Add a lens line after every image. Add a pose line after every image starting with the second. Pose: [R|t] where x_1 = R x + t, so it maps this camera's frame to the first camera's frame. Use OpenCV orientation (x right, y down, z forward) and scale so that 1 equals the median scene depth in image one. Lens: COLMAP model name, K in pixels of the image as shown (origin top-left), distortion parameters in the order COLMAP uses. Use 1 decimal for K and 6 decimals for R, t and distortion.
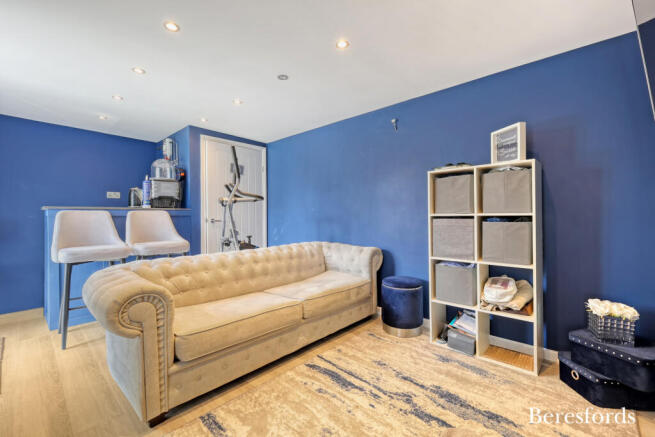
lens RADIAL K [[281.1, 0, 327.5], [0, 281.1, 218.5], [0, 0, 1]] dist [0.000285, 0.000040]
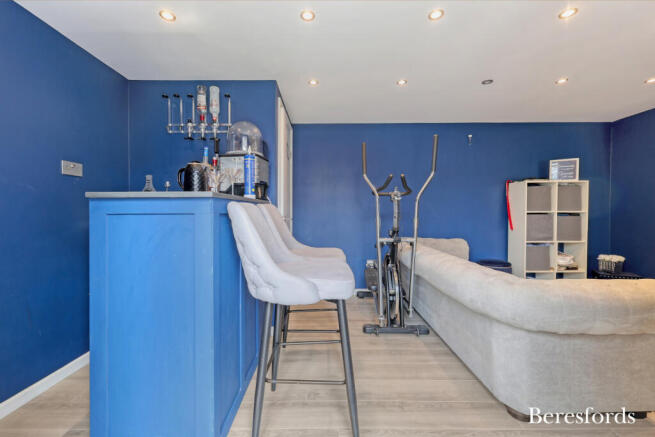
lens RADIAL K [[281.1, 0, 327.5], [0, 281.1, 218.5], [0, 0, 1]] dist [0.000285, 0.000040]
pose [[0.745295, -0.014531, 0.666576, -1.520576], [0.004382, 0.999848, 0.016897, -0.007637], [-0.666720, -0.009673, 0.745245, 0.699624]]
